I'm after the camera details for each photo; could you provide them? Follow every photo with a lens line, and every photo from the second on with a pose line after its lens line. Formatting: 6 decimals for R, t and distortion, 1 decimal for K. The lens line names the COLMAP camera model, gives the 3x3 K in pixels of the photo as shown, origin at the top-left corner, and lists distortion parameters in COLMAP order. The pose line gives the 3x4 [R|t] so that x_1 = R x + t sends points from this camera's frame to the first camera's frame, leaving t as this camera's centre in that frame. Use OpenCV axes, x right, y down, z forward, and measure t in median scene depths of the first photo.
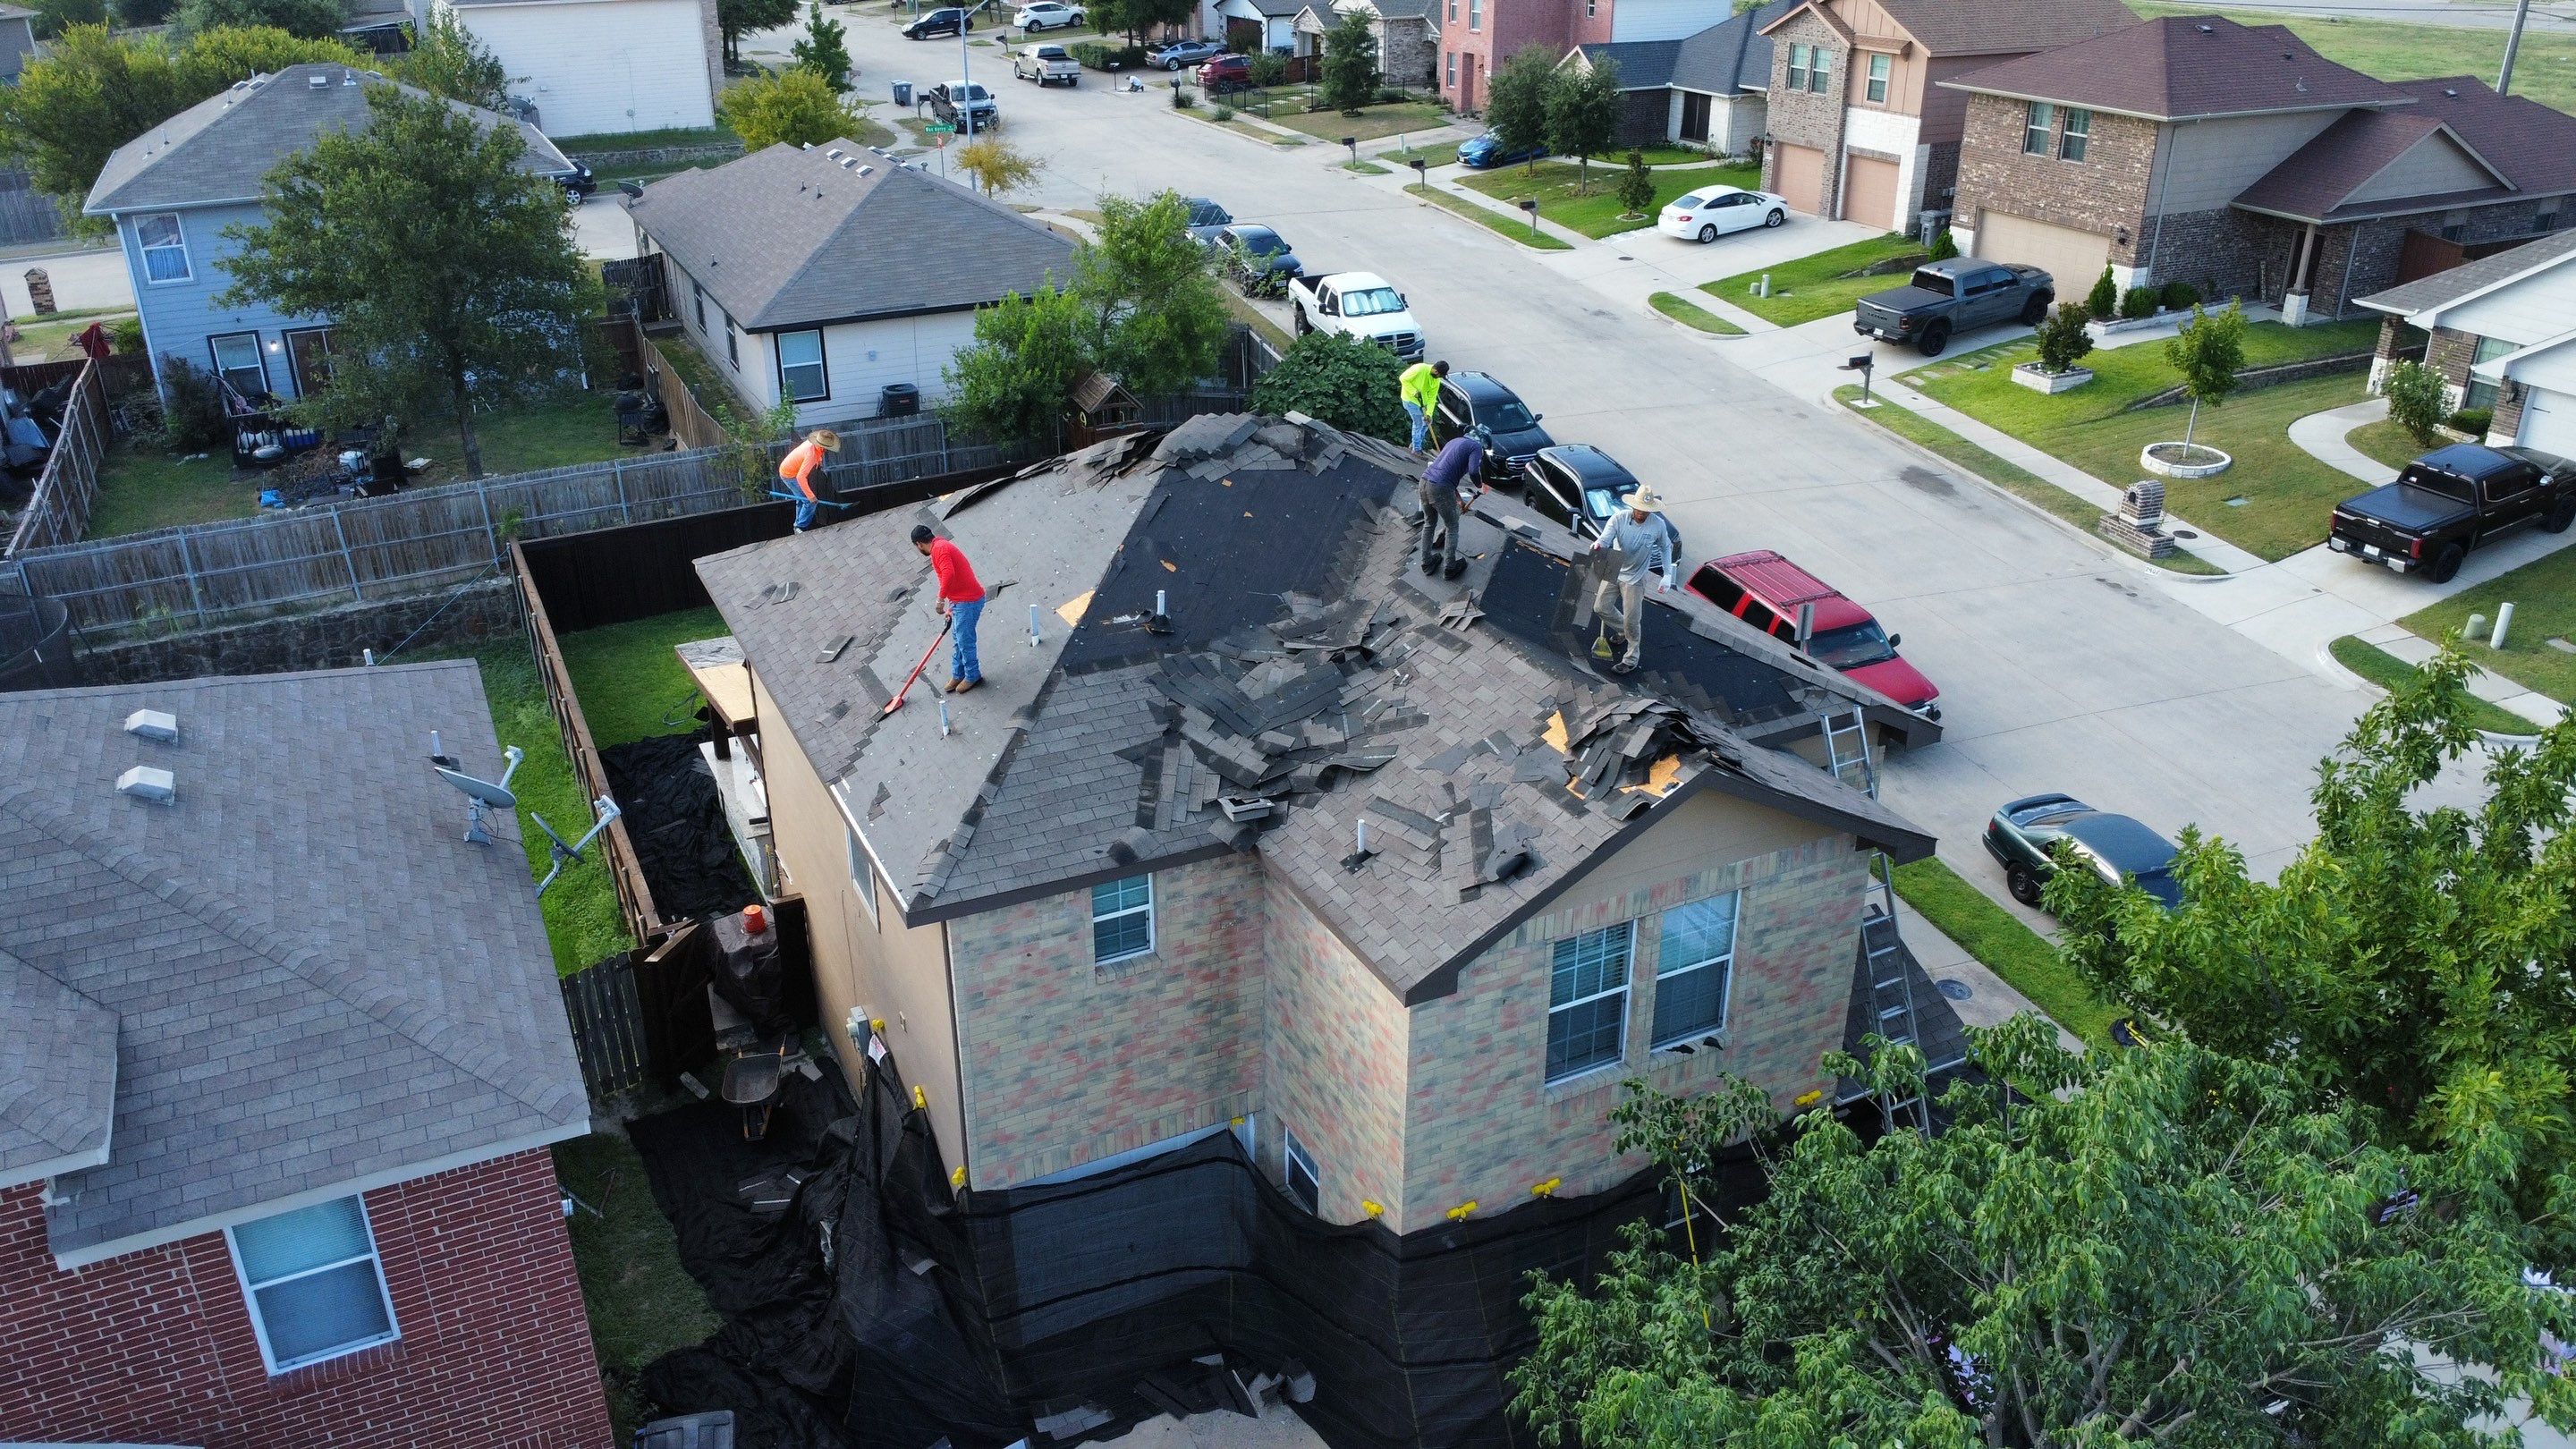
lens RADIAL K [[1883.2, 0, 1268.5], [0, 1883.2, 706.8], [0, 0, 1]] dist [-0.013817, -0.029175]
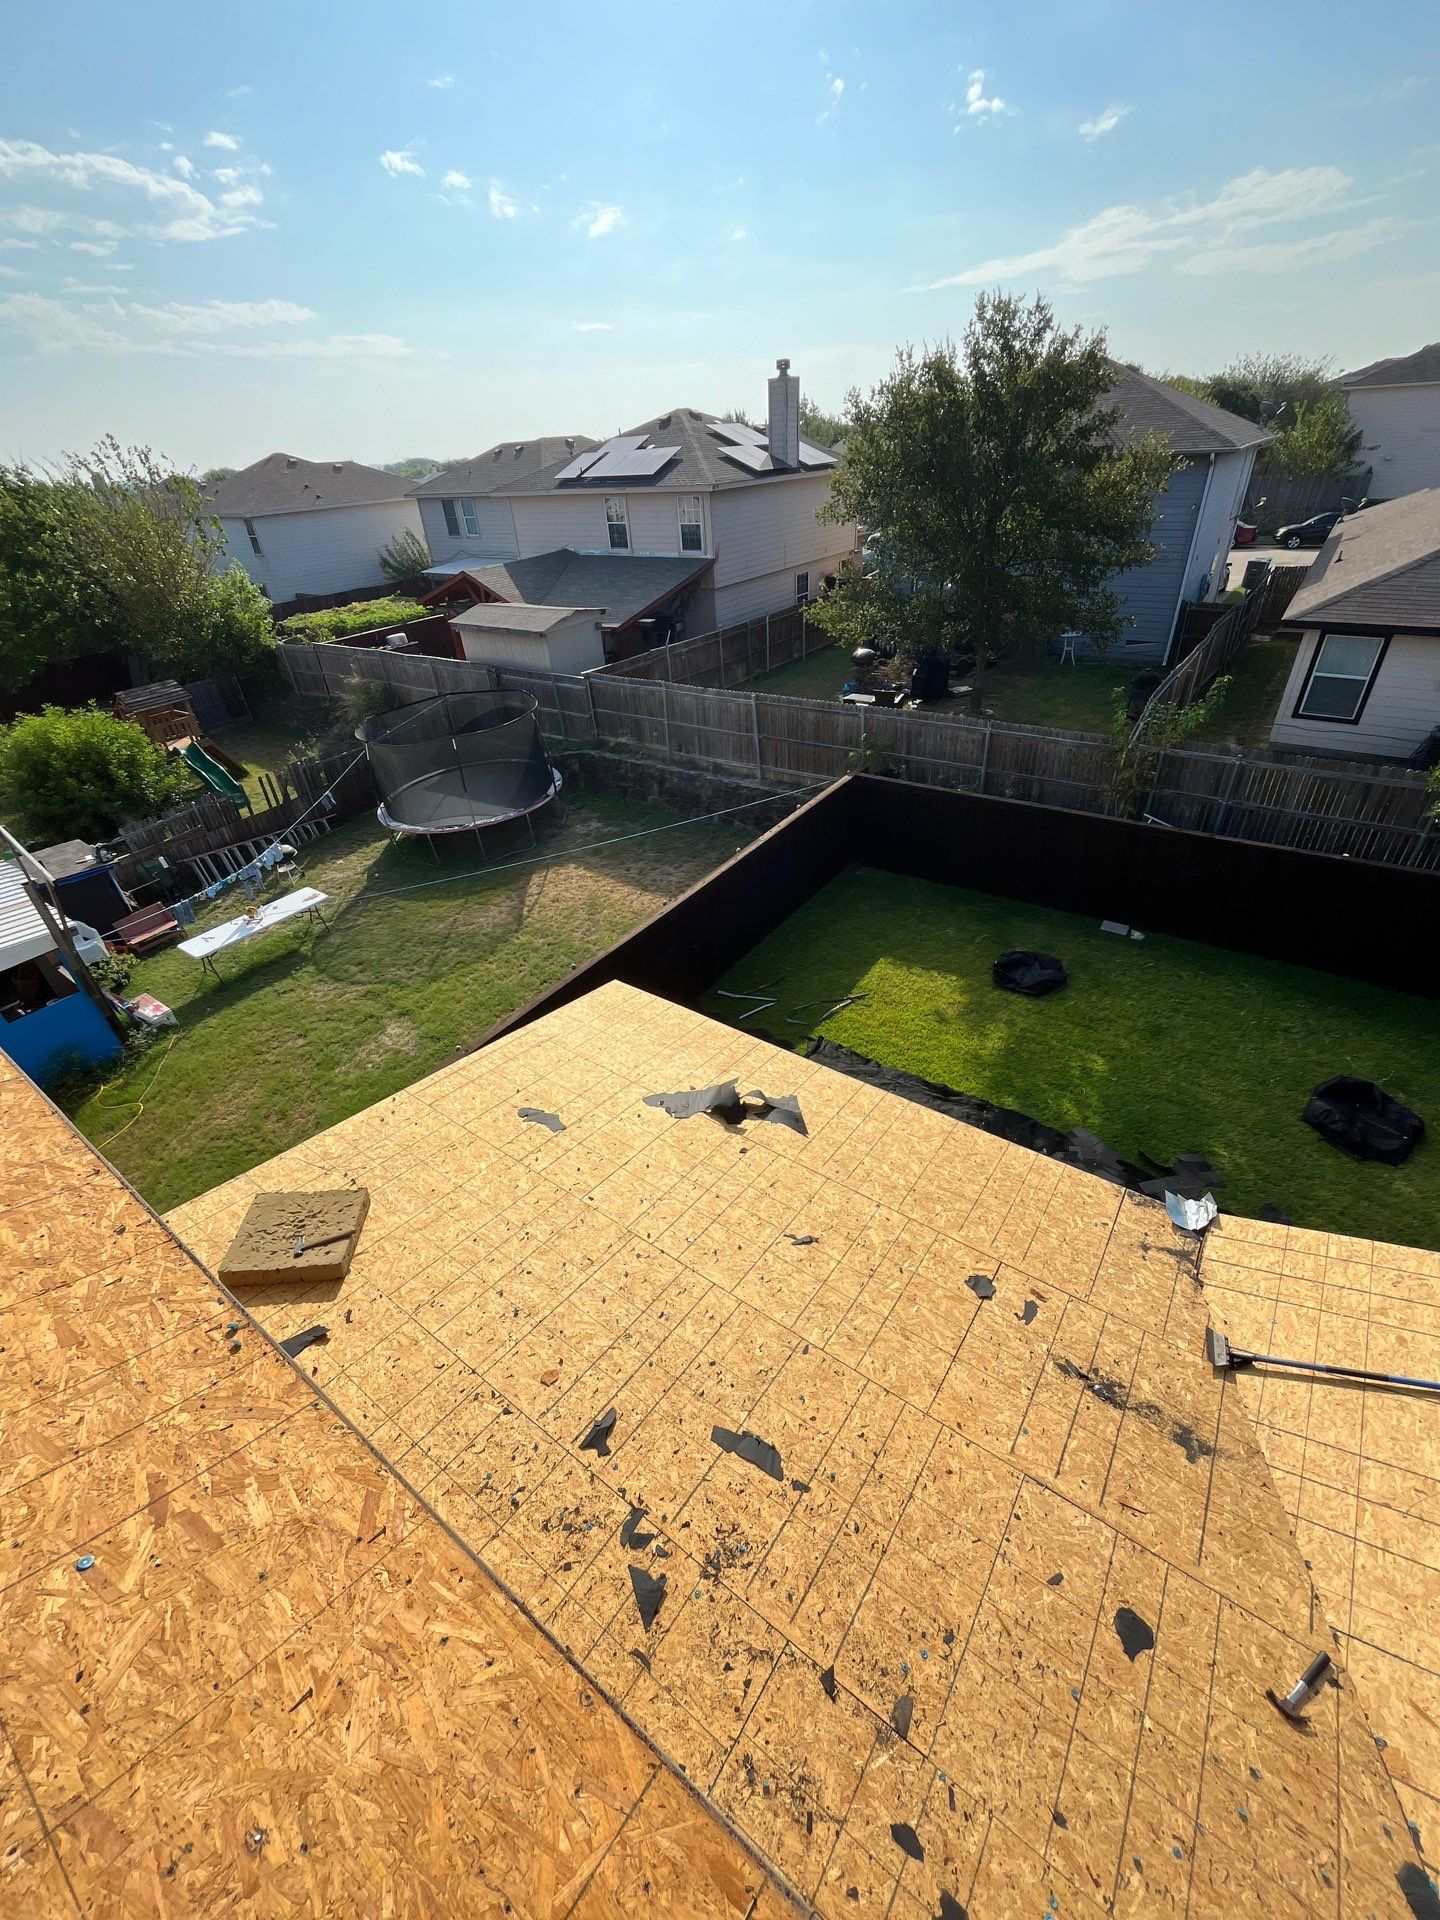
lens RADIAL K [[777.0, 0, 722.2], [0, 777.0, 950.4], [0, 0, 1]] dist [-0.003010, -0.000588]
pose [[0.472282, 0.469195, -0.746194, -0.043379], [-0.322282, 0.879858, 0.349262, -0.080046], [0.820417, 0.075535, 0.566754, 0.442074]]
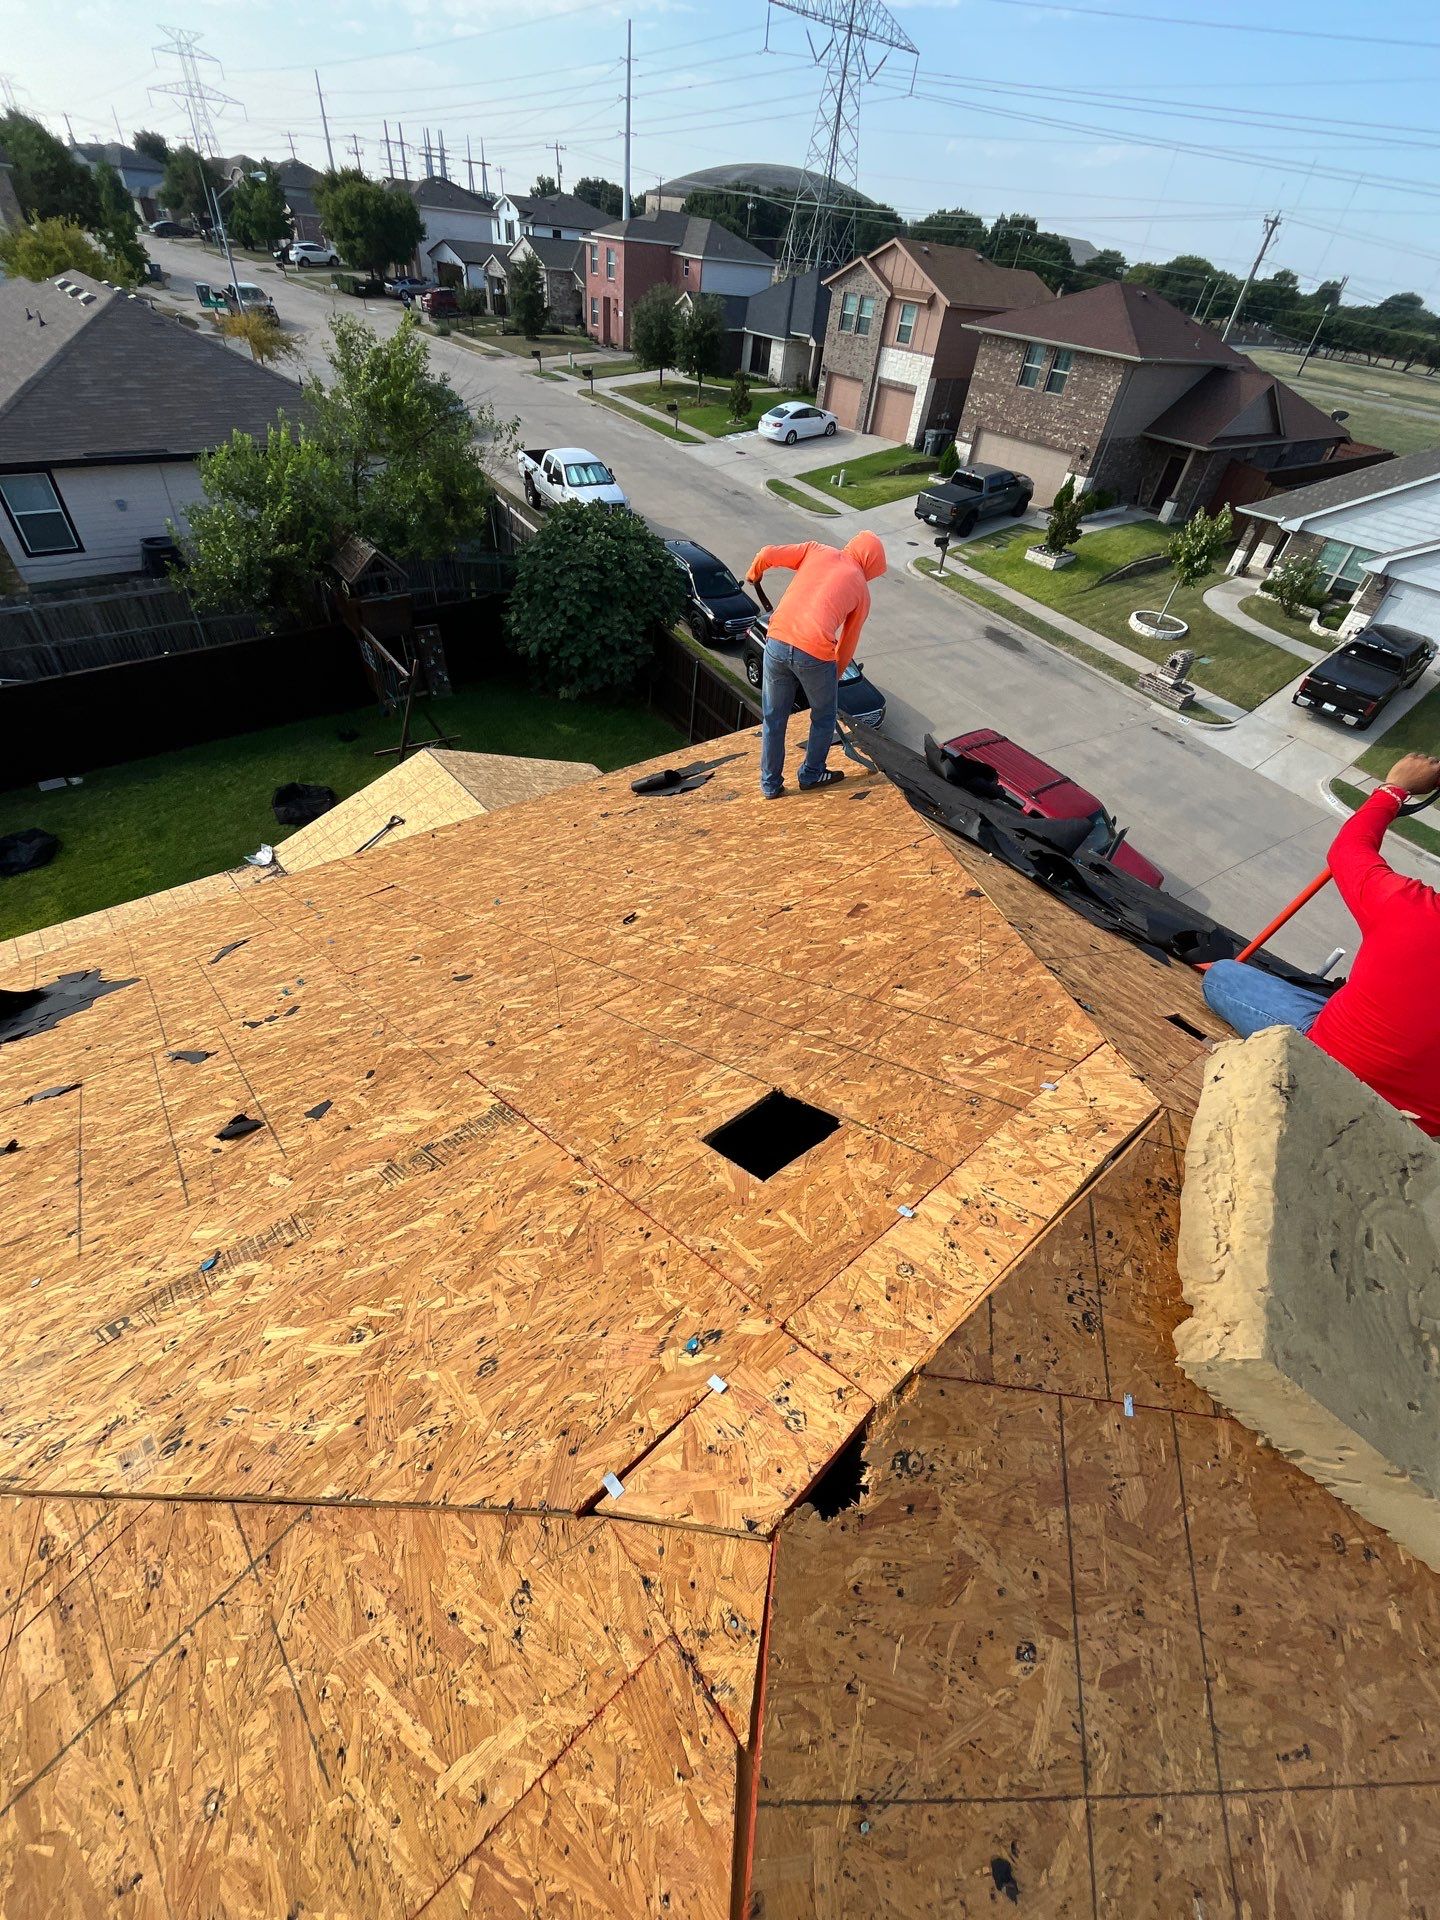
lens RADIAL K [[777.0, 0, 718.9], [0, 777.0, 951.8], [0, 0, 1]] dist [-0.003010, -0.000588]
pose [[0.964259, -0.094462, 0.247553, -0.019608], [0.009600, 0.946133, 0.323636, -0.070815], [-0.264789, -0.309692, 0.913224, 0.356970]]
